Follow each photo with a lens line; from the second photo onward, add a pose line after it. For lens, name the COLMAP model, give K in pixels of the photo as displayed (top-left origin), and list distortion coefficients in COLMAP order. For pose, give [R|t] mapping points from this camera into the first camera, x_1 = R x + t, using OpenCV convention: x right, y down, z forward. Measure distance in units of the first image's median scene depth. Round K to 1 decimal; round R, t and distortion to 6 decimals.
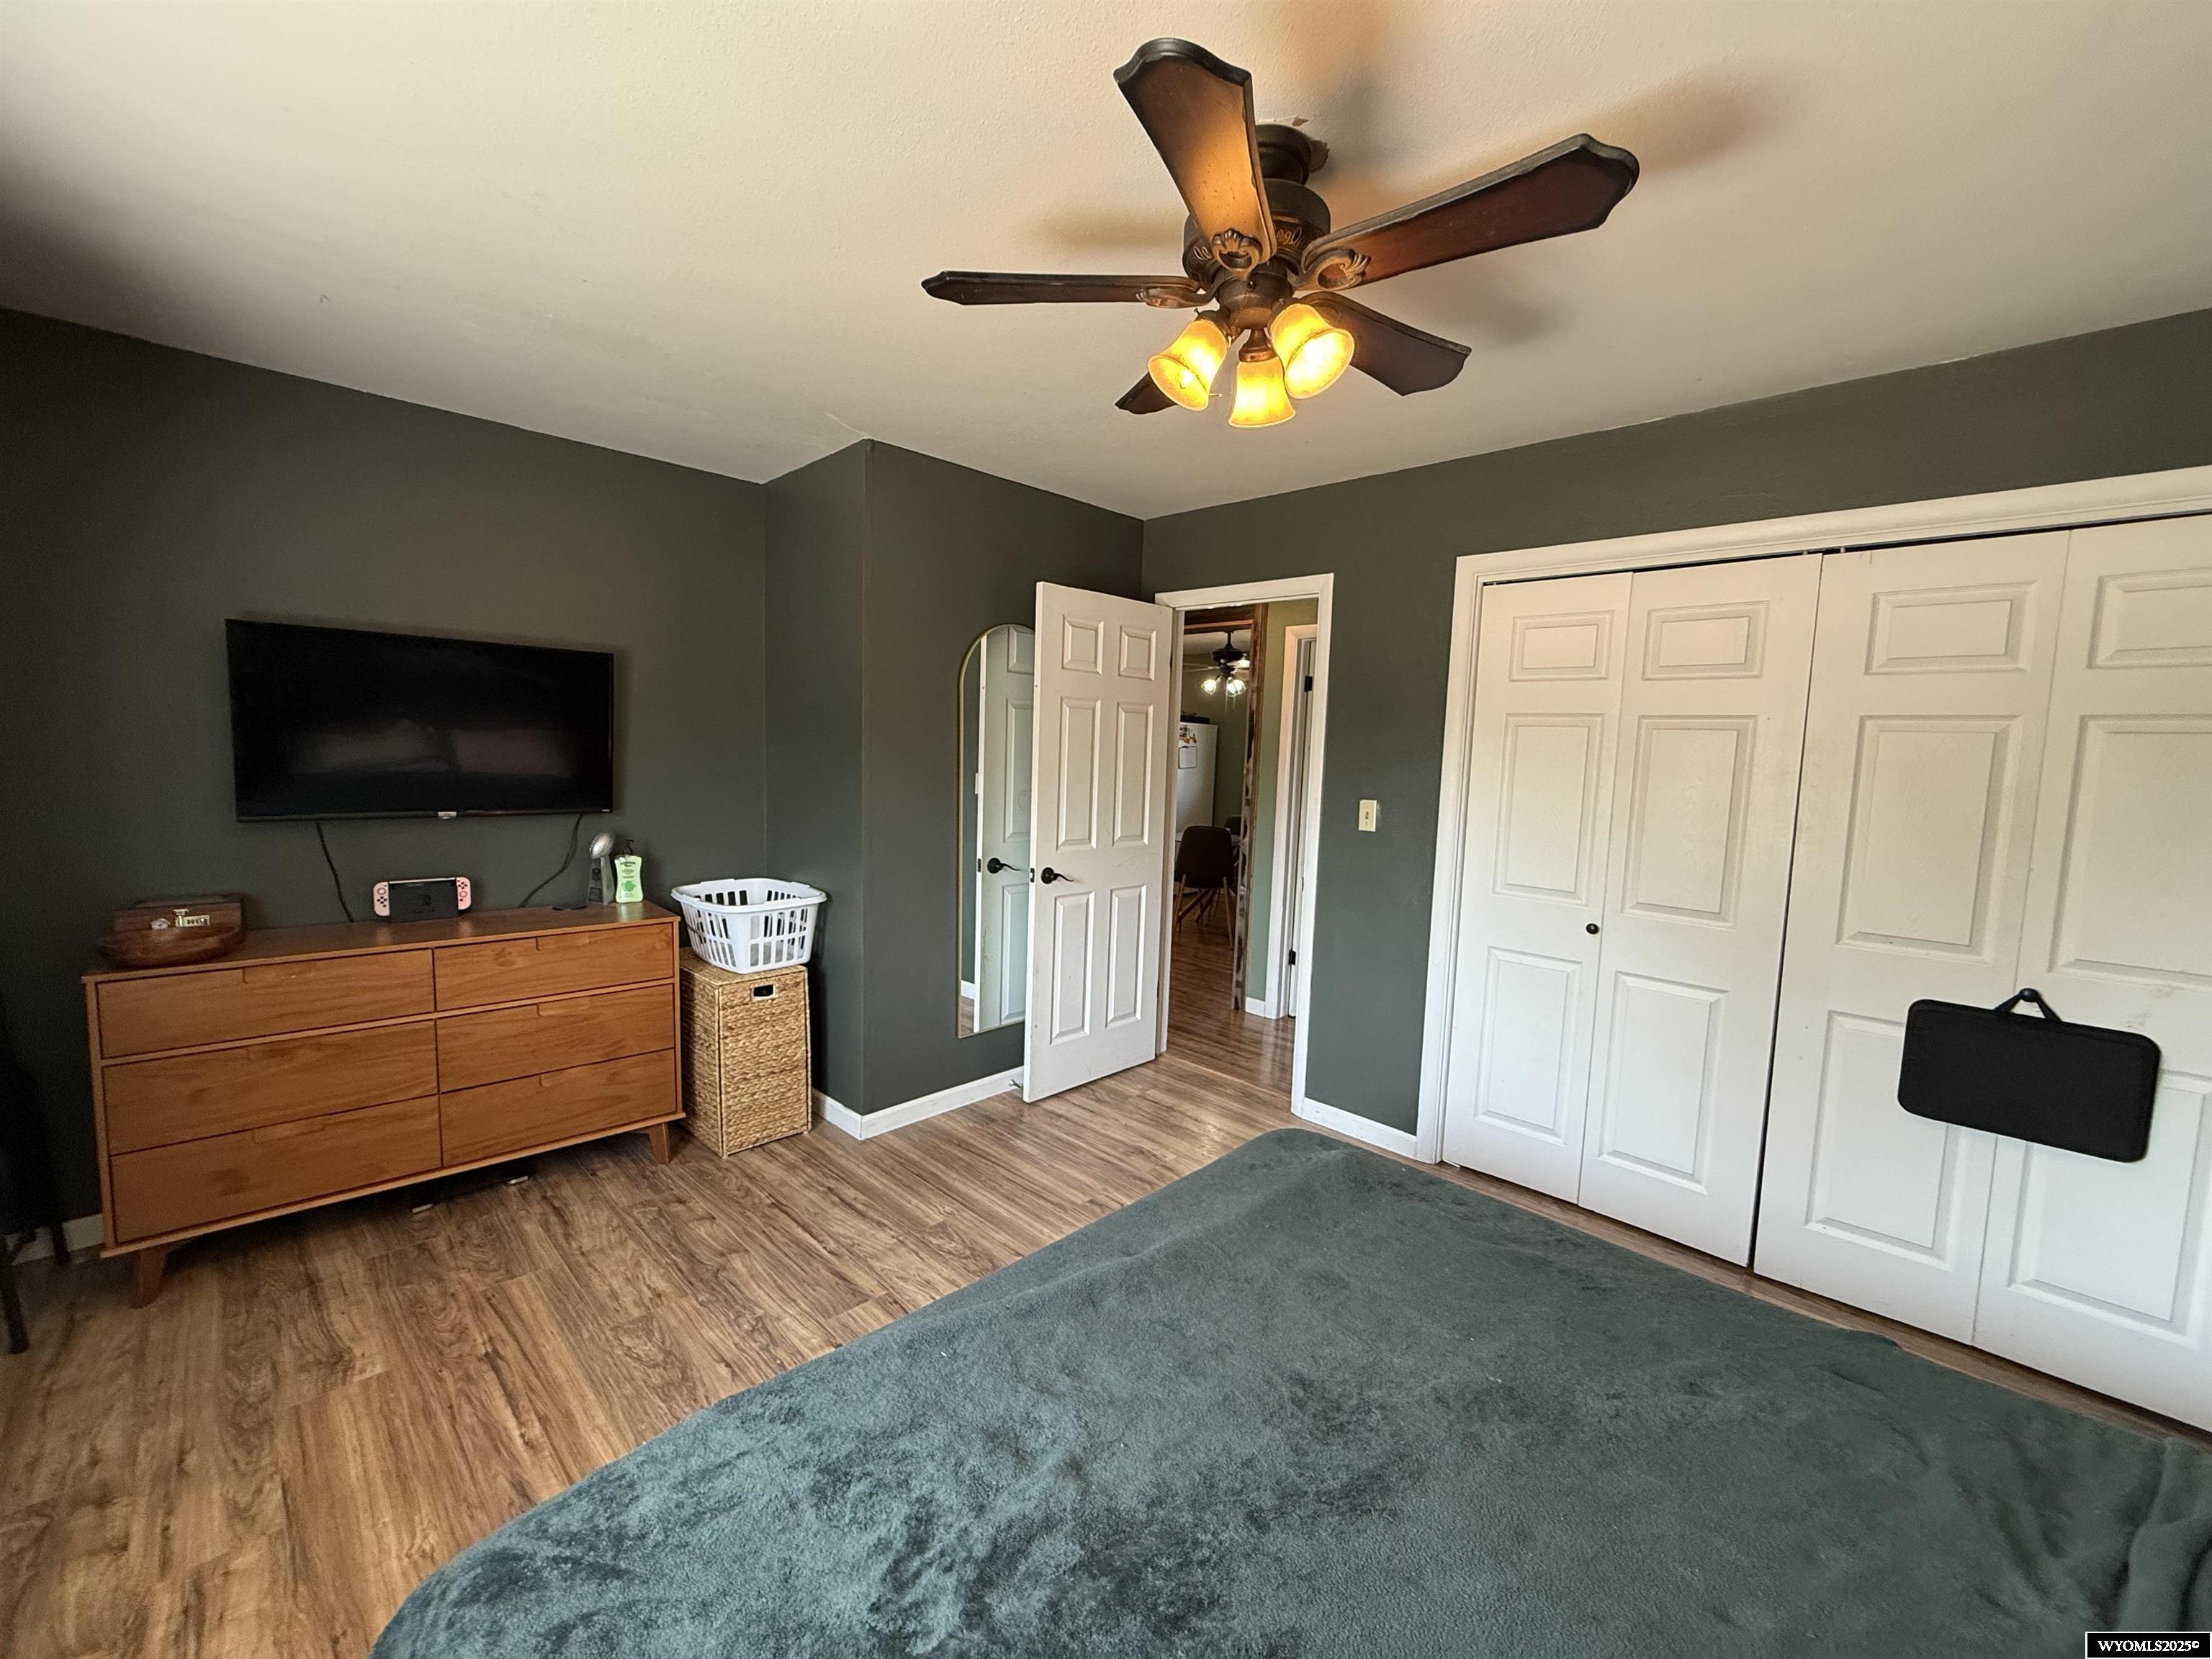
lens RADIAL K [[890.1, 0, 1100.6], [0, 890.1, 823.8], [0, 0, 1]] dist [-0.001167, -0.000410]
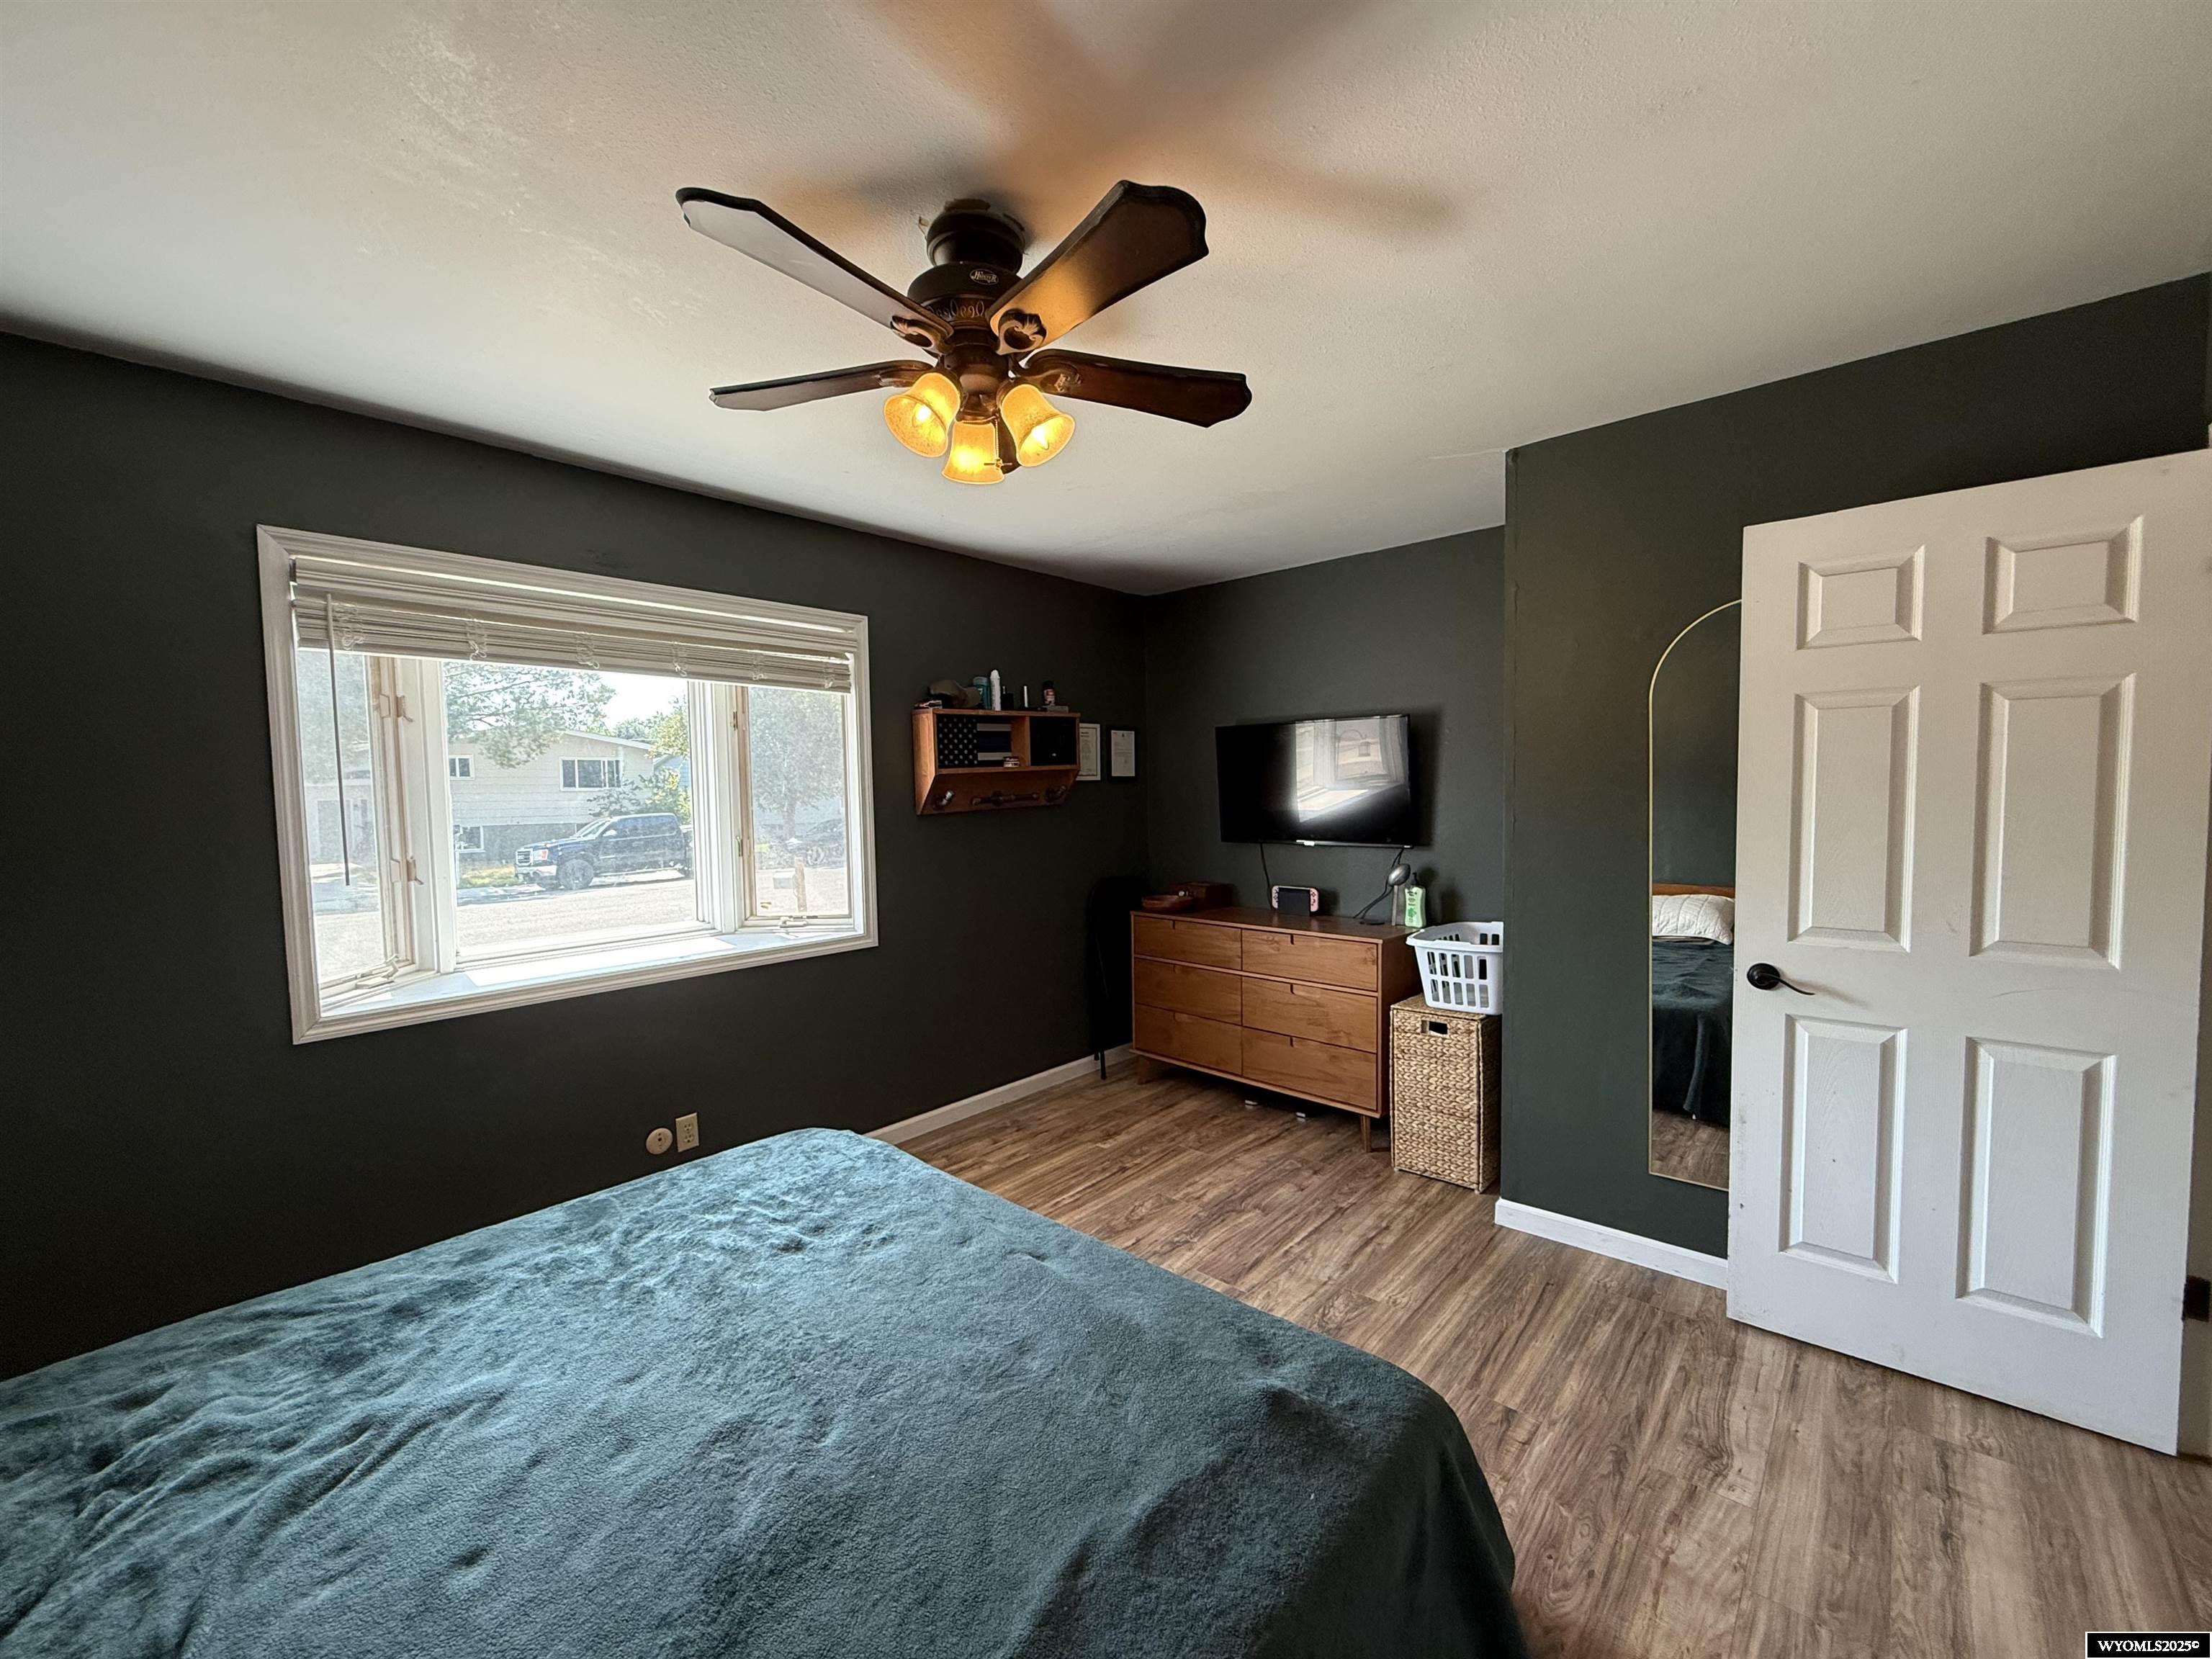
lens RADIAL K [[890.1, 0, 1102.9], [0, 890.1, 835.6], [0, 0, 1]] dist [-0.001167, -0.000410]
pose [[0.052439, 0.025383, -0.998301, 0.639251], [-0.060268, 0.997935, 0.022208, -0.032818], [0.996804, 0.059001, 0.053860, 0.572970]]
